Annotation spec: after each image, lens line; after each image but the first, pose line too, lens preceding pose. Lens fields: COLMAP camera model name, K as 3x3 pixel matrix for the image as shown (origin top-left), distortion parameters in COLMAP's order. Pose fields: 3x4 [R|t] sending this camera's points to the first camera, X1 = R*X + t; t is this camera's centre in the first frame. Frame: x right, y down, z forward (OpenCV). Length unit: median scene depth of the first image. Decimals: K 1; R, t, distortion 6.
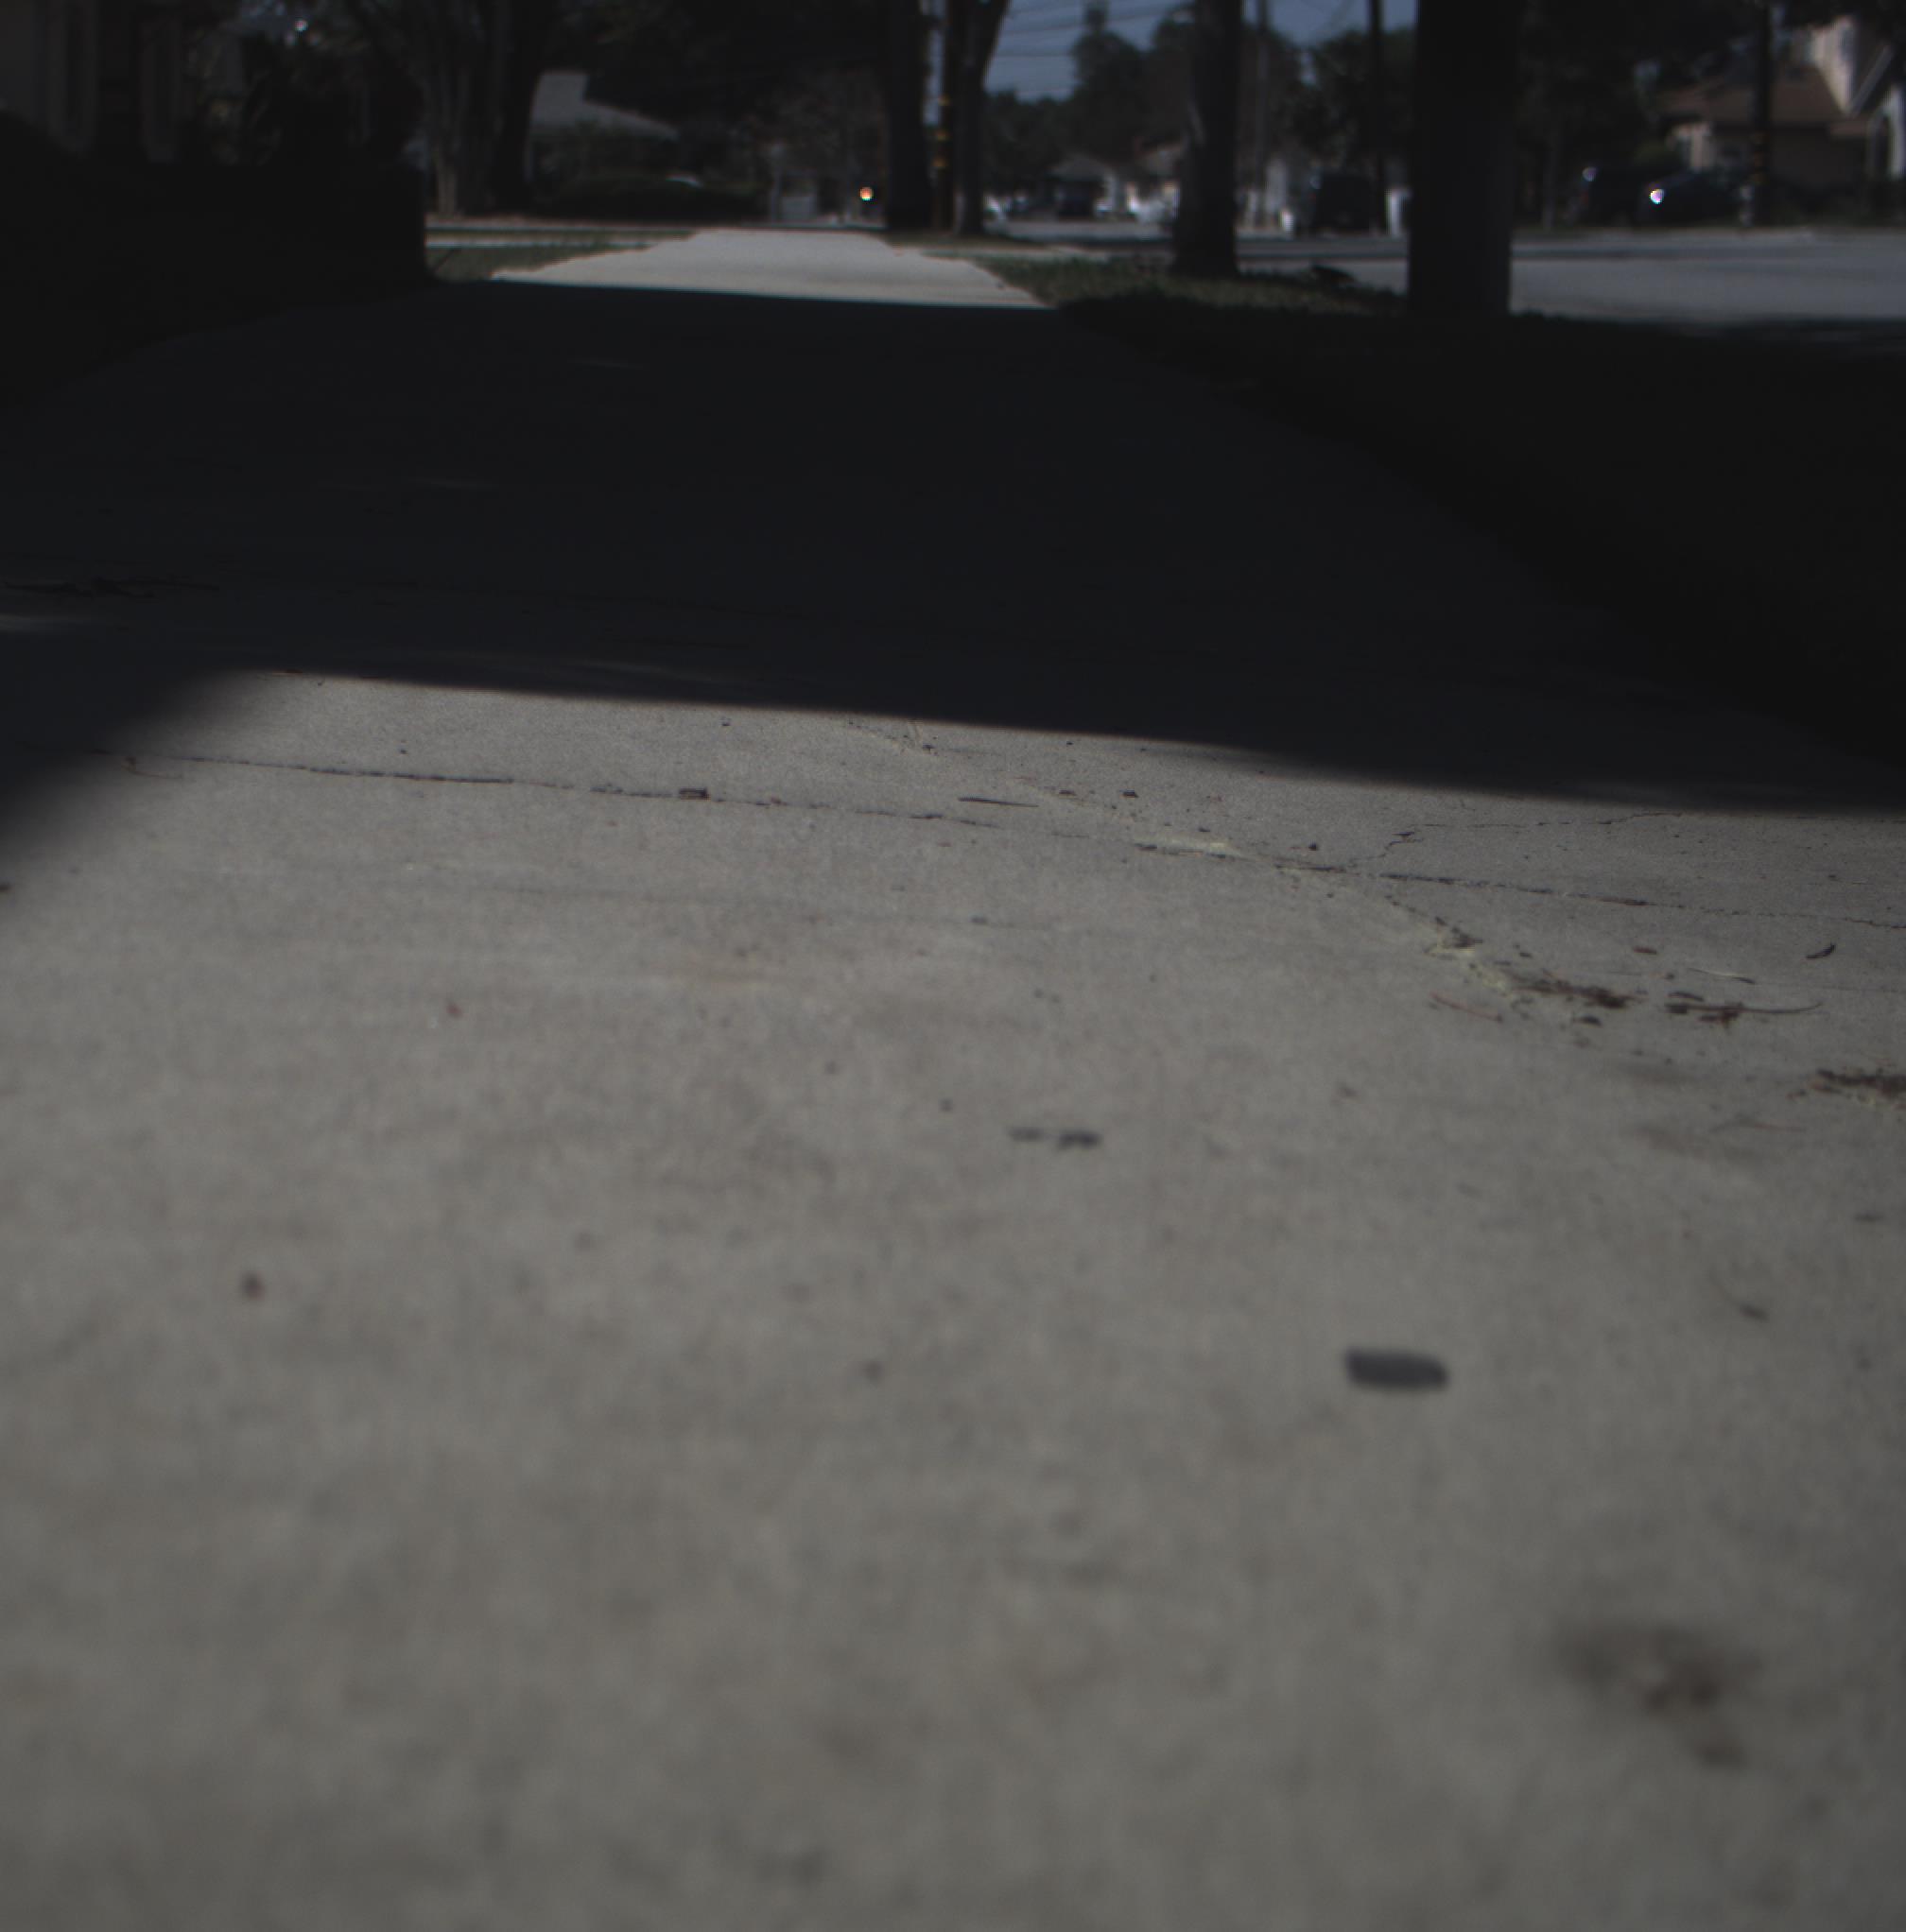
lens RADIAL K [[4389.0, 0, 714.0], [0, 4389.0, 962.3], [0, 0, 1]] dist [-0.173993, 0.873181]
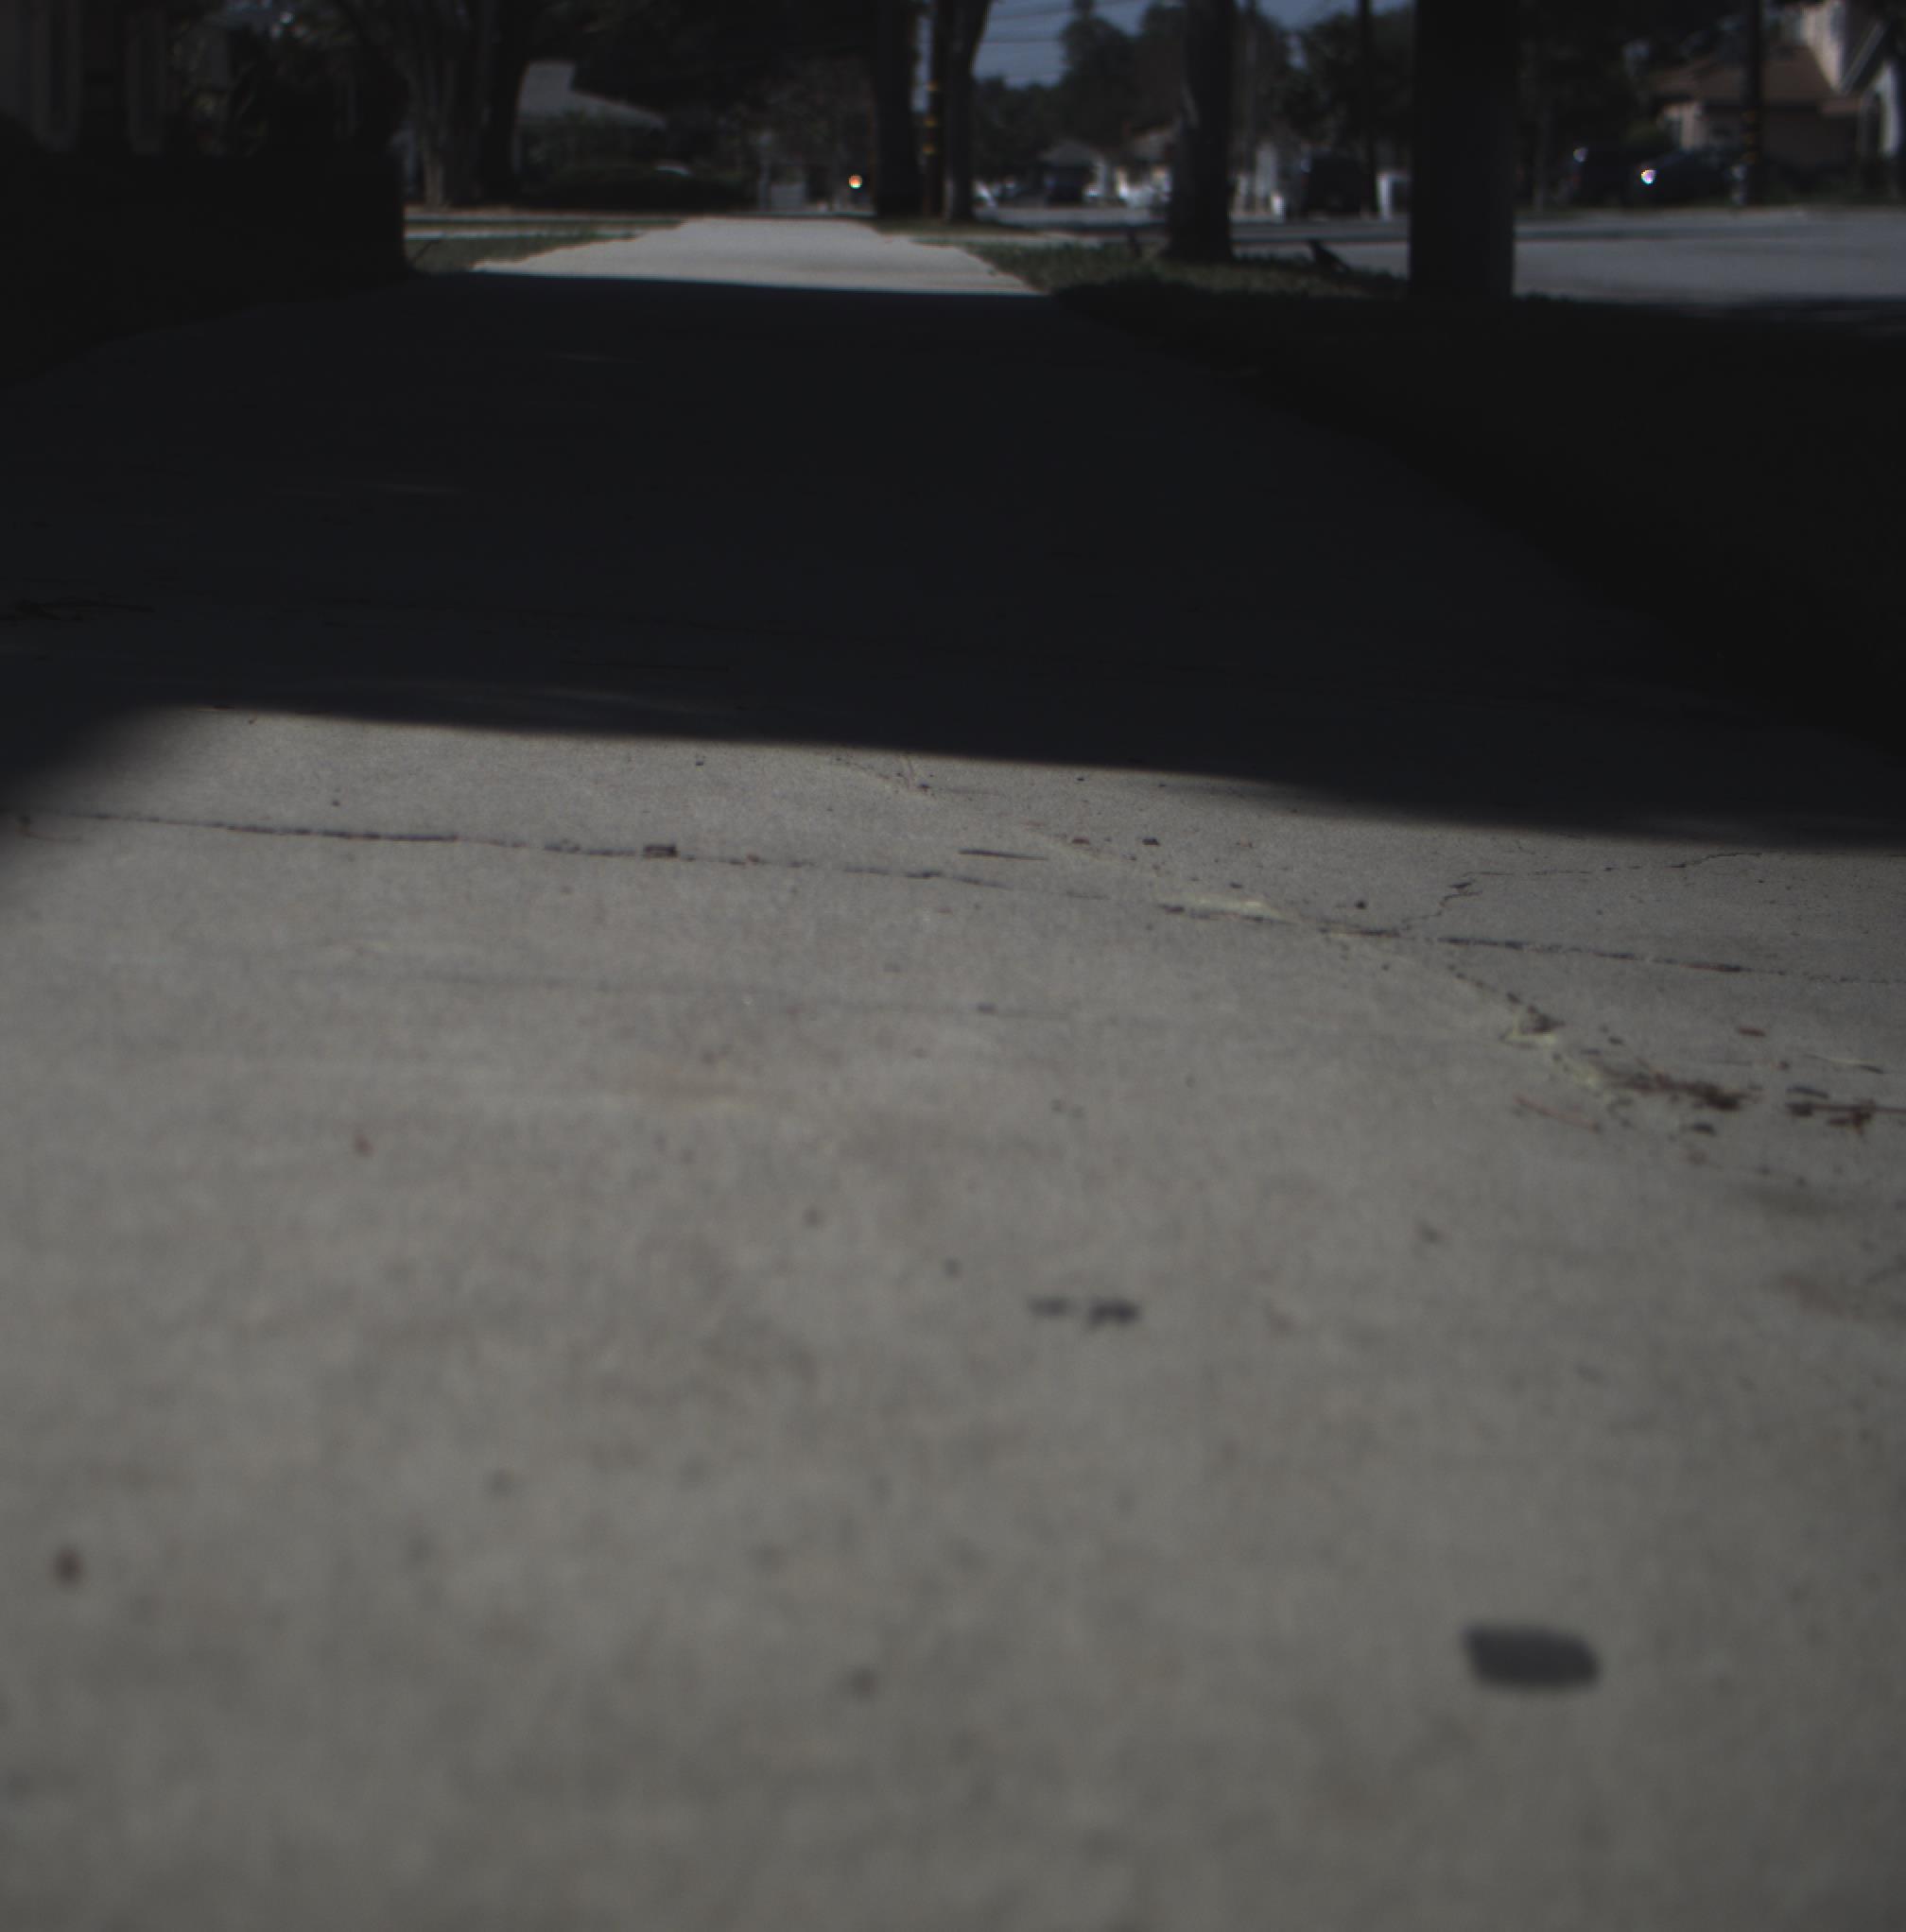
lens RADIAL K [[4389.0, 0, 714.0], [0, 4389.0, 962.3], [0, 0, 1]] dist [-0.173993, 0.873181]
pose [[0.999955, -0.009479, 0.000762, 0.005324], [0.009477, 0.999952, 0.002410, -0.018109], [-0.000785, -0.002403, 0.999997, 0.114727]]
